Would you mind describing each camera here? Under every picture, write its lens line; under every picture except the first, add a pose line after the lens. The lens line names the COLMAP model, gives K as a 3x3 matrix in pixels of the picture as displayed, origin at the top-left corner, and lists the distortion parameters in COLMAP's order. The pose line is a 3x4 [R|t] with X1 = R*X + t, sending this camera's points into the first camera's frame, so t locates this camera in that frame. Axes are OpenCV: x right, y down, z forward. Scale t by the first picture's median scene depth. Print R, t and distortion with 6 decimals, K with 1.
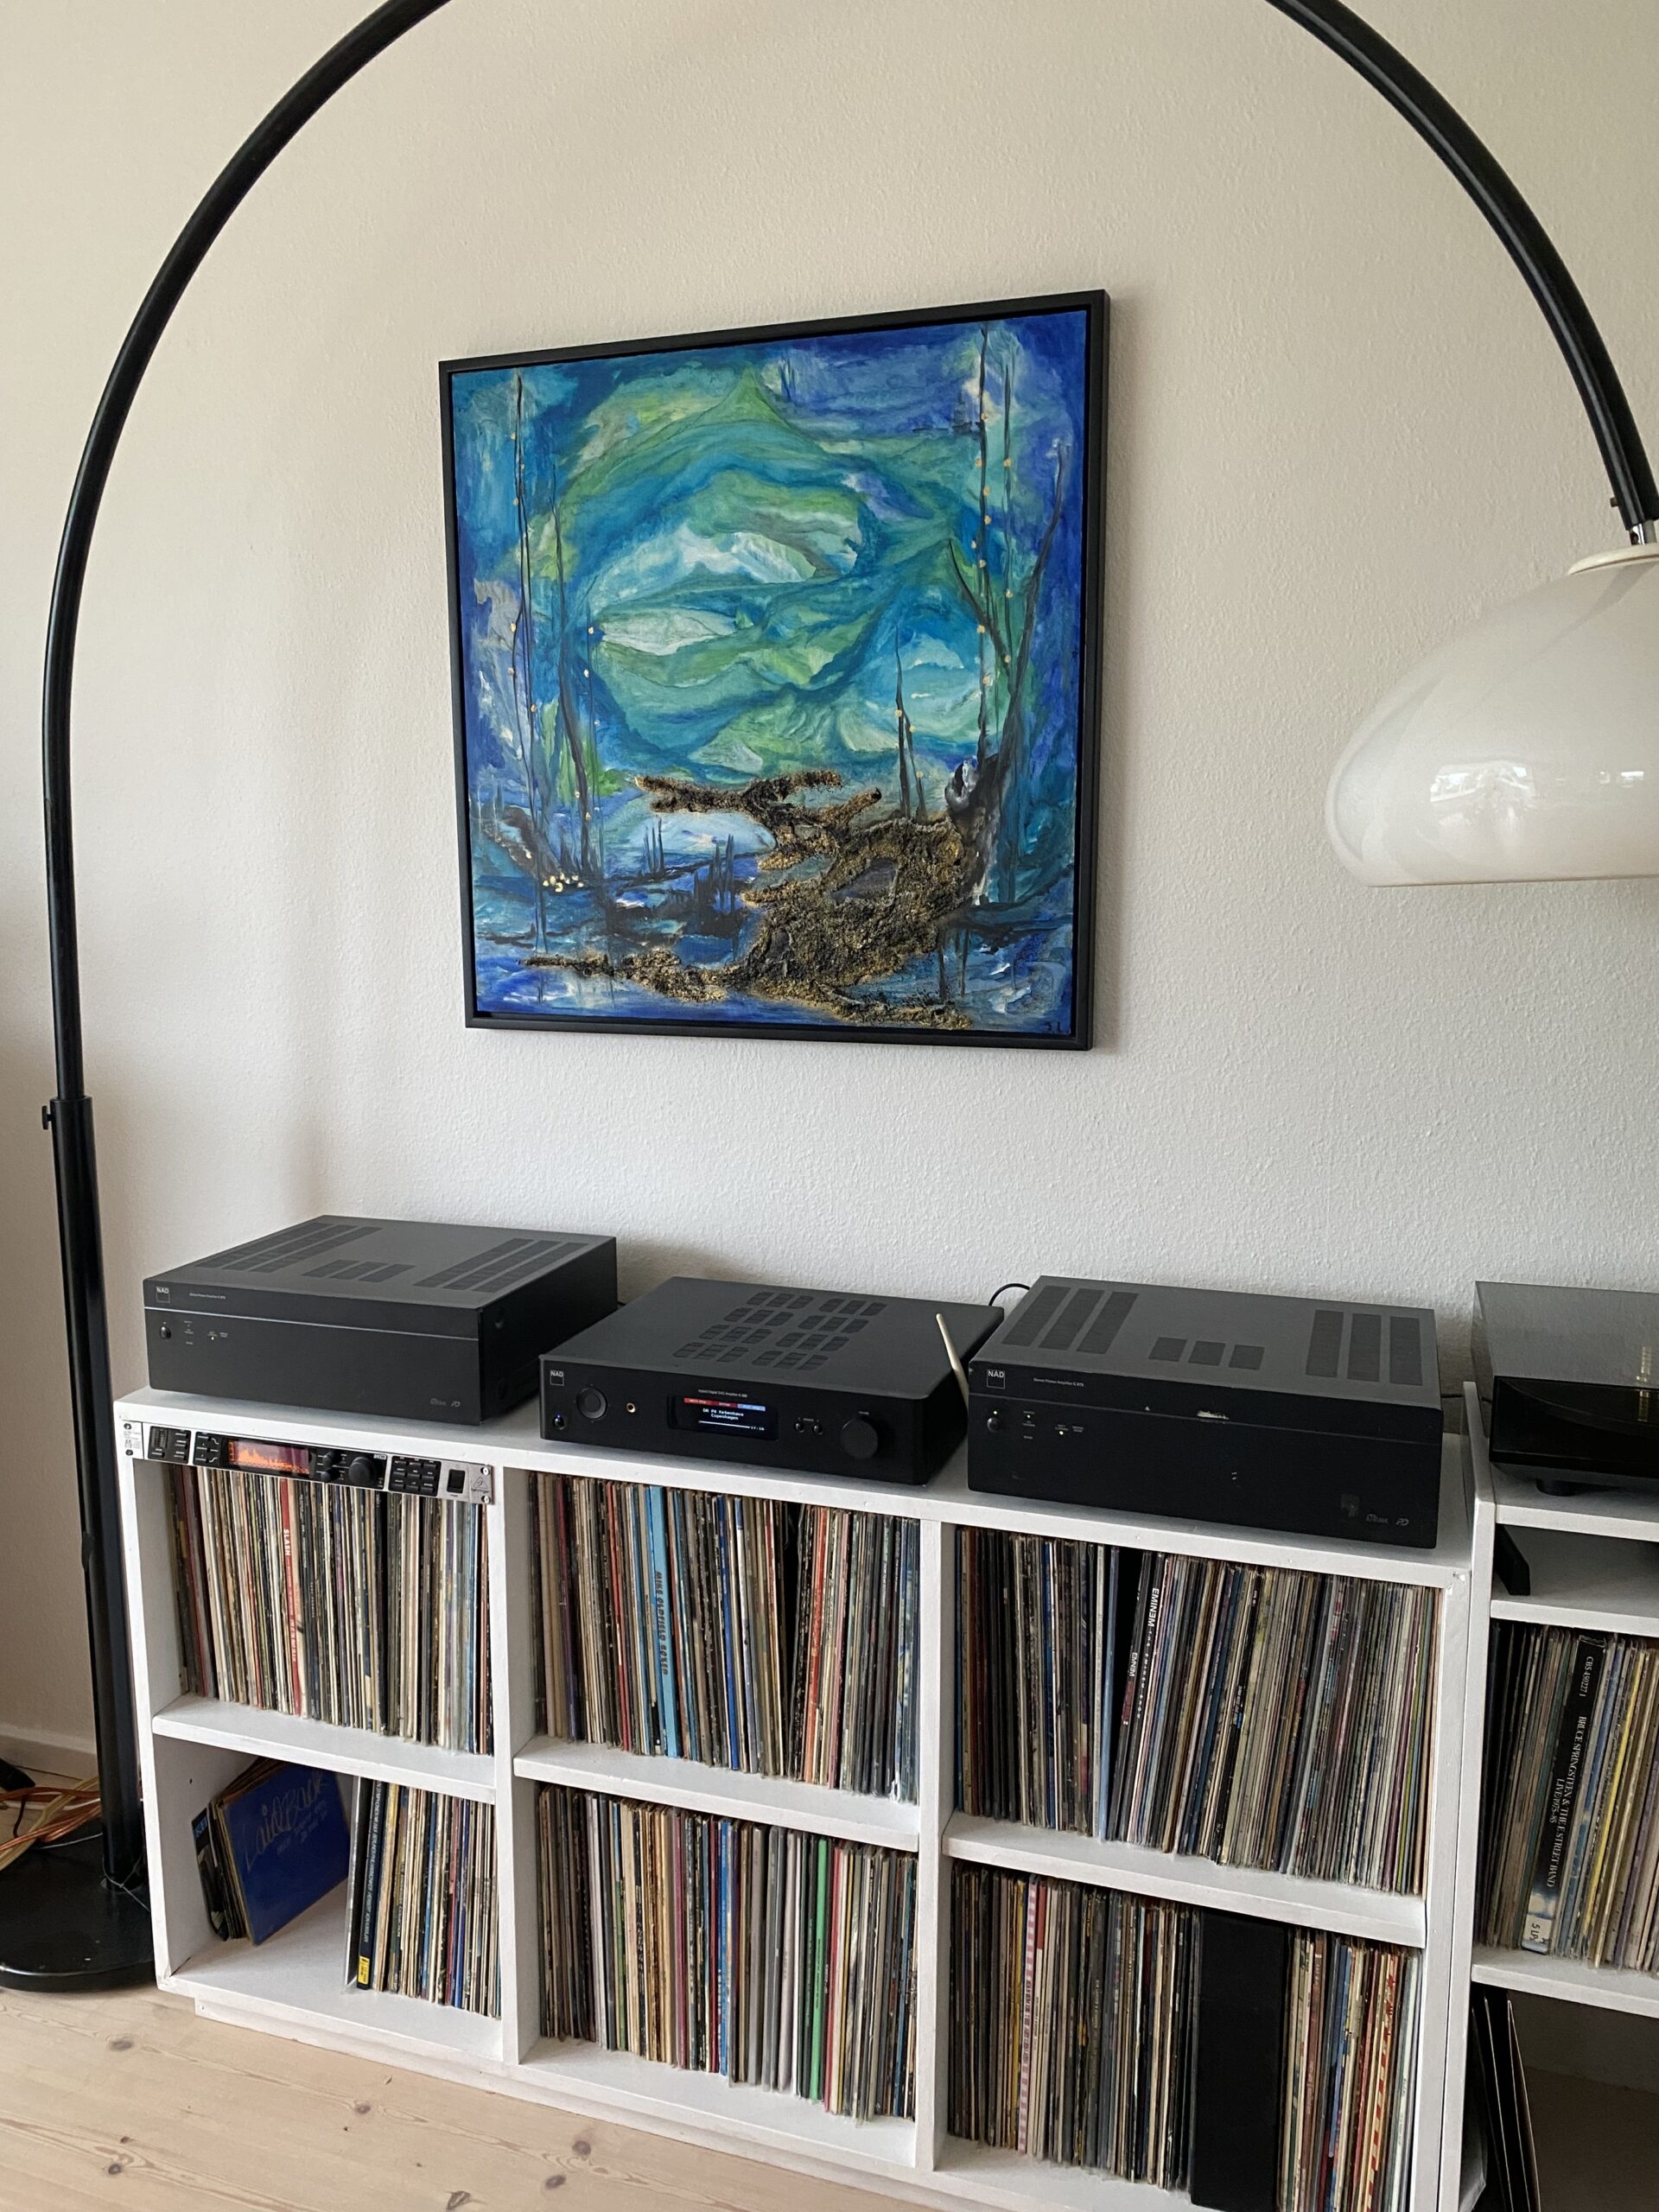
lens RADIAL K [[1478.6, 0, 890.2], [0, 1478.6, 1108.0], [0, 0, 1]] dist [0.090127, -0.192476]
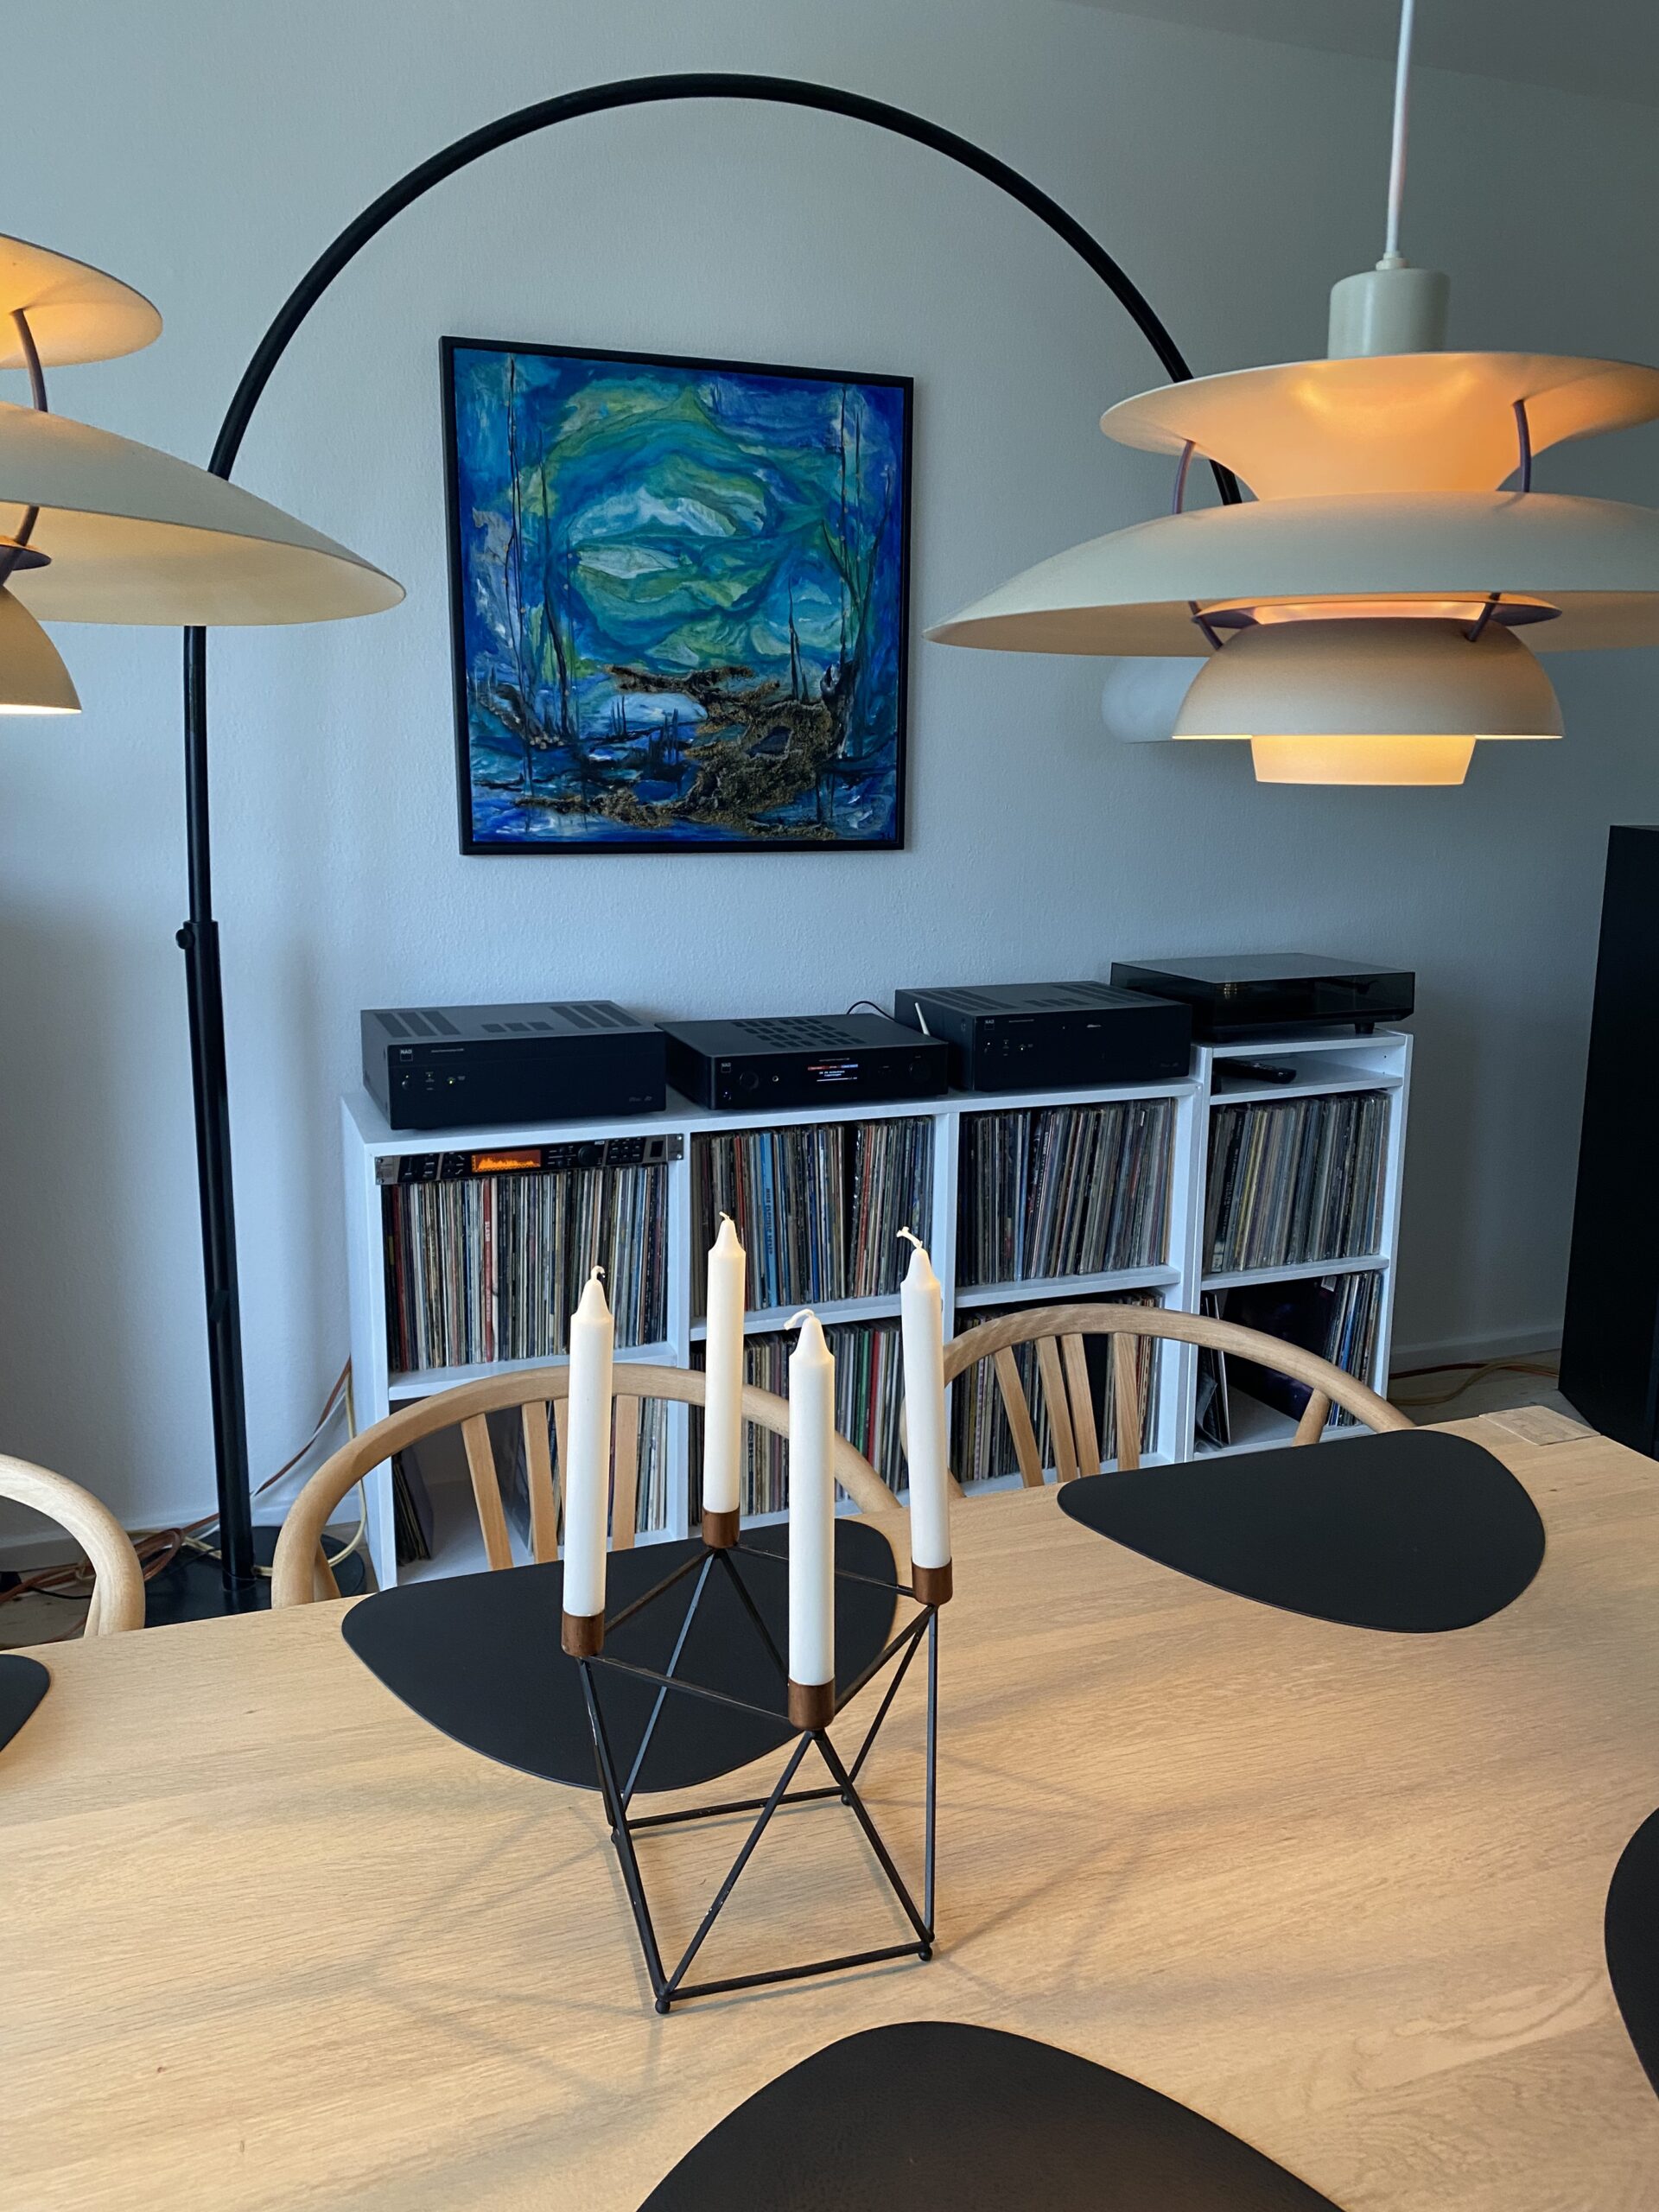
lens RADIAL K [[1697.4, 0, 829.5], [0, 1697.4, 1106.0], [0, 0, 1]] dist [0.067735, -0.174081]
pose [[0.798491, -0.124002, 0.589098, -1.026113], [0.082368, 0.991857, 0.097134, 0.049237], [-0.596346, -0.029038, 0.802202, -0.425708]]
